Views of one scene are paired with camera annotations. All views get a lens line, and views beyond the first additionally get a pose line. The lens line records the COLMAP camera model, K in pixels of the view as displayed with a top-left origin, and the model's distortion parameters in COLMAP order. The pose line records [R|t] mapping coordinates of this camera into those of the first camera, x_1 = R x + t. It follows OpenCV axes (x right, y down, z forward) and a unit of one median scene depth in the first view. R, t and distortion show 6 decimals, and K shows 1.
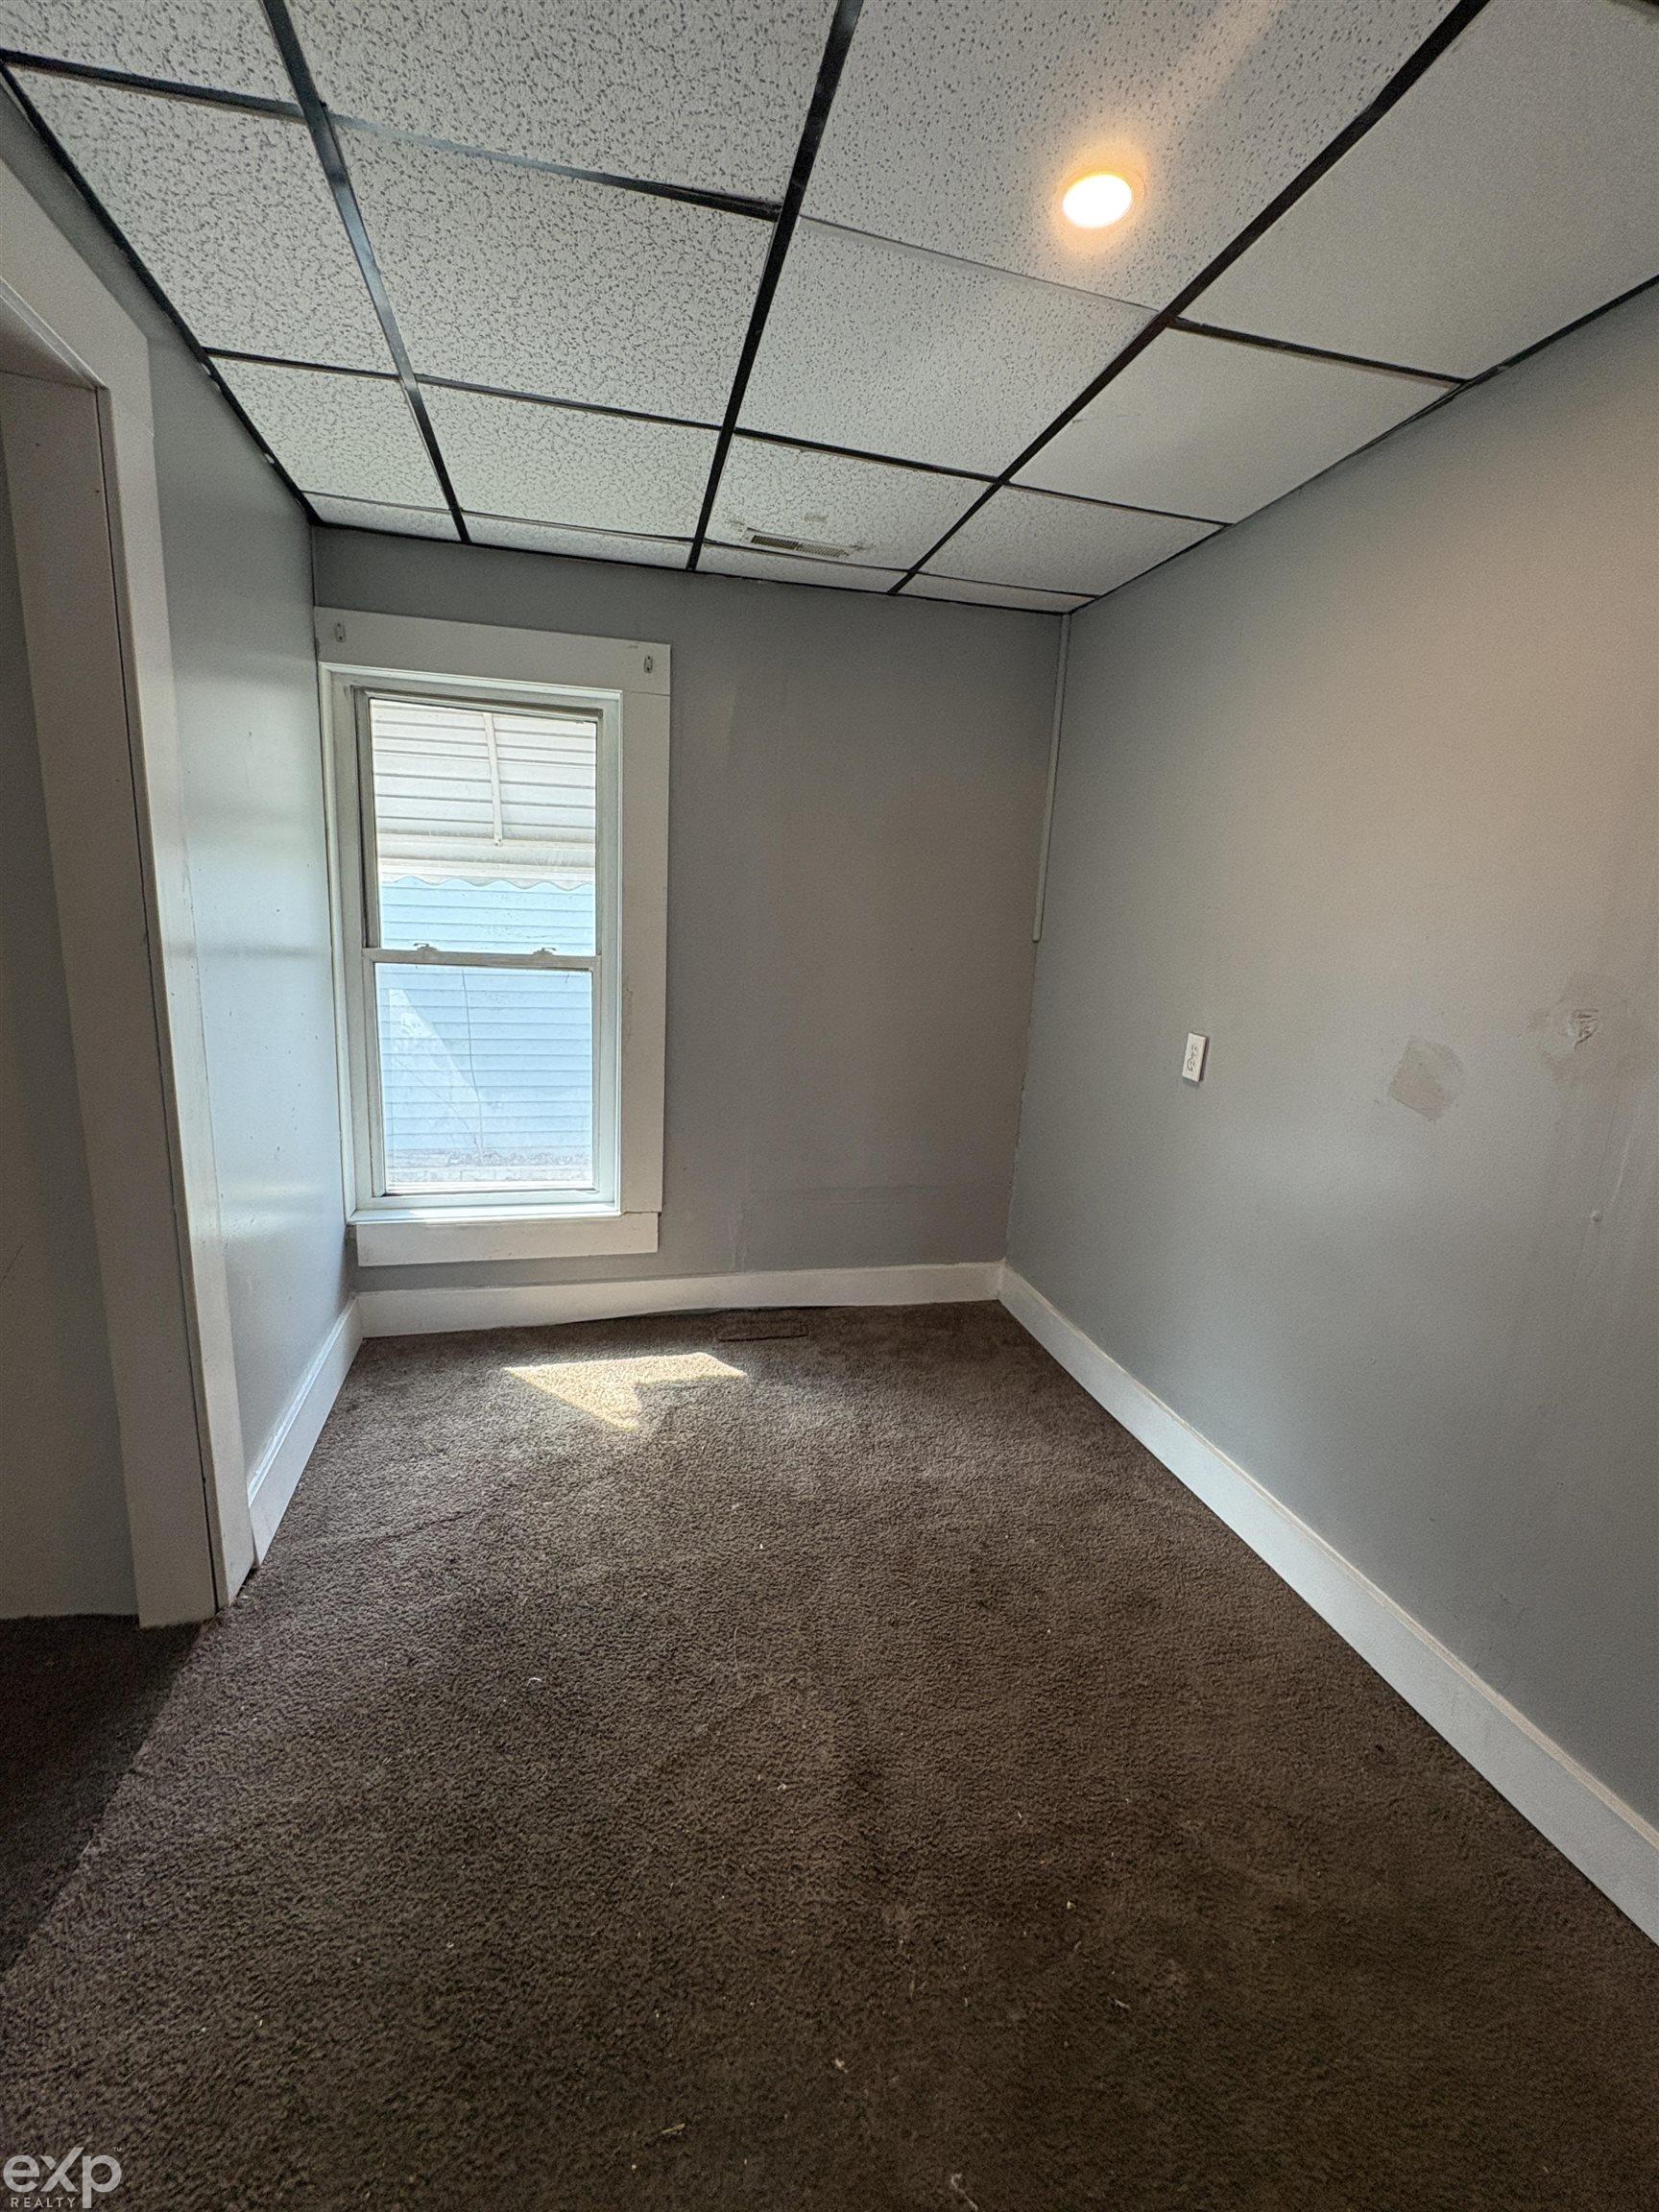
lens RADIAL K [[921.3, 0, 827.4], [0, 921.3, 1103.1], [0, 0, 1]] dist [0.000193, -0.000028]
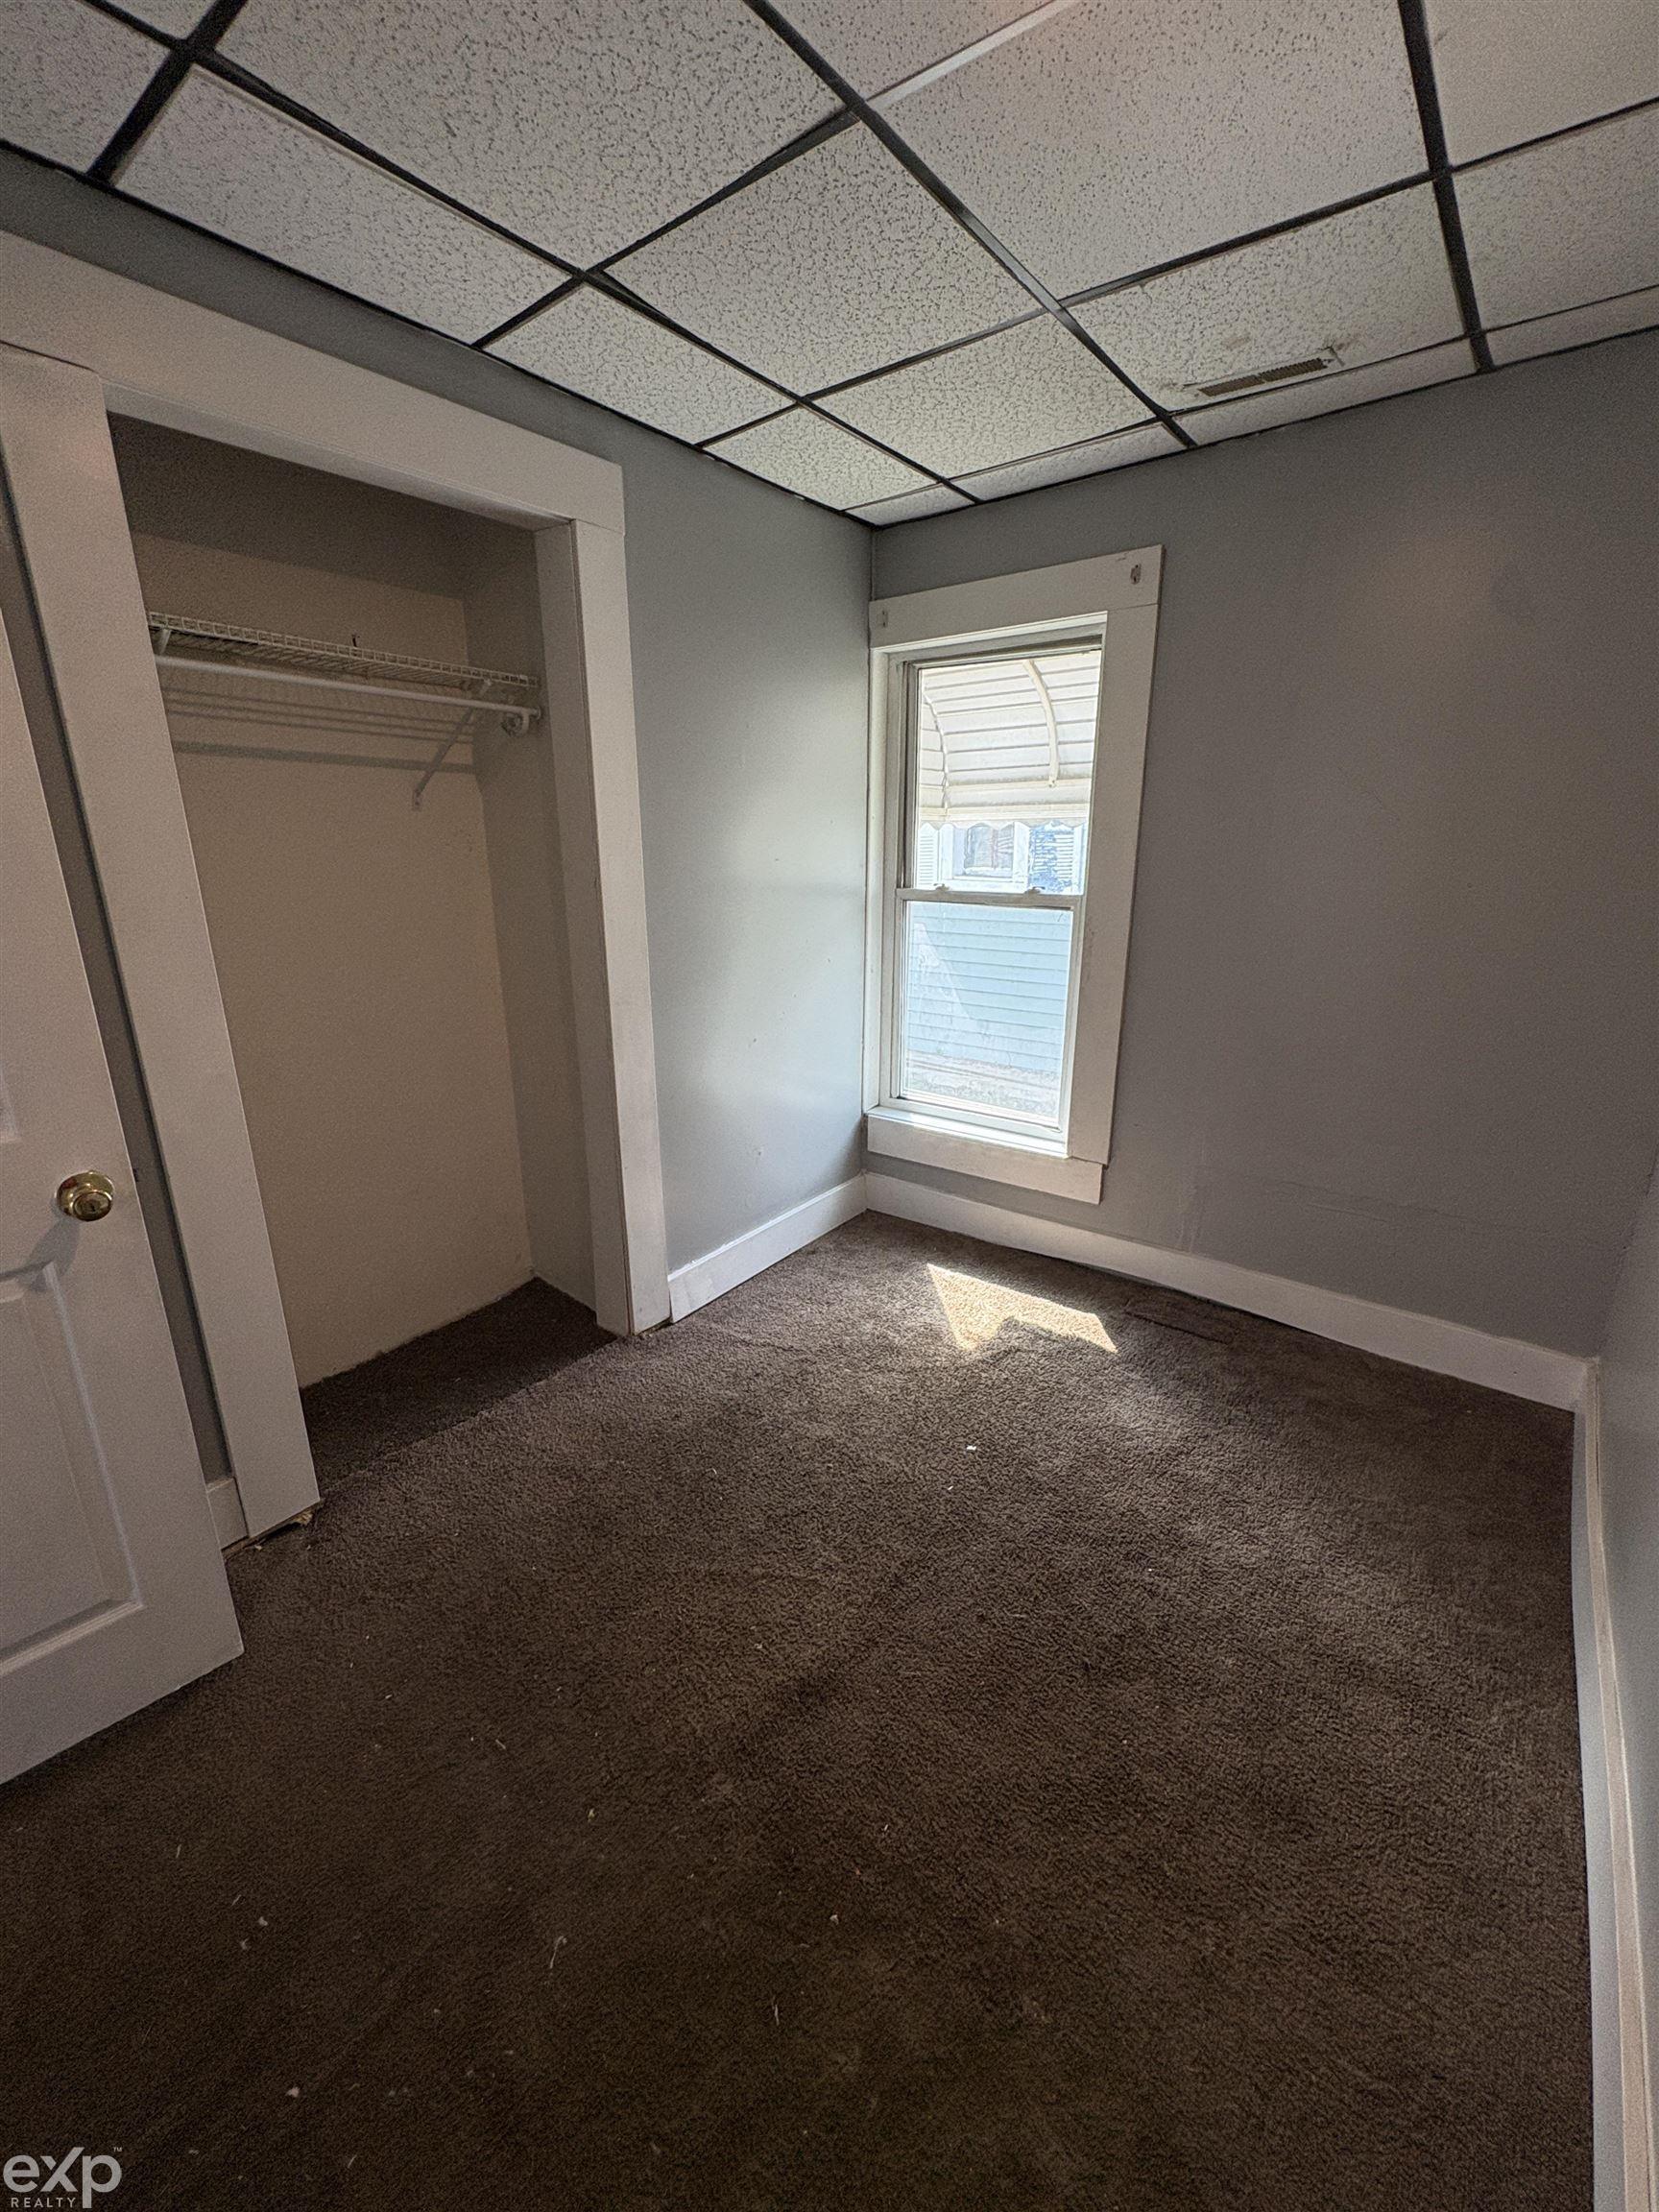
lens RADIAL K [[921.3, 0, 827.4], [0, 921.3, 1103.1], [0, 0, 1]] dist [0.000193, -0.000028]
pose [[0.621174, 0.172164, -0.764527, 0.408662], [-0.123714, 0.984880, 0.121269, -0.029071], [0.773846, 0.019254, 0.633081, 0.188883]]
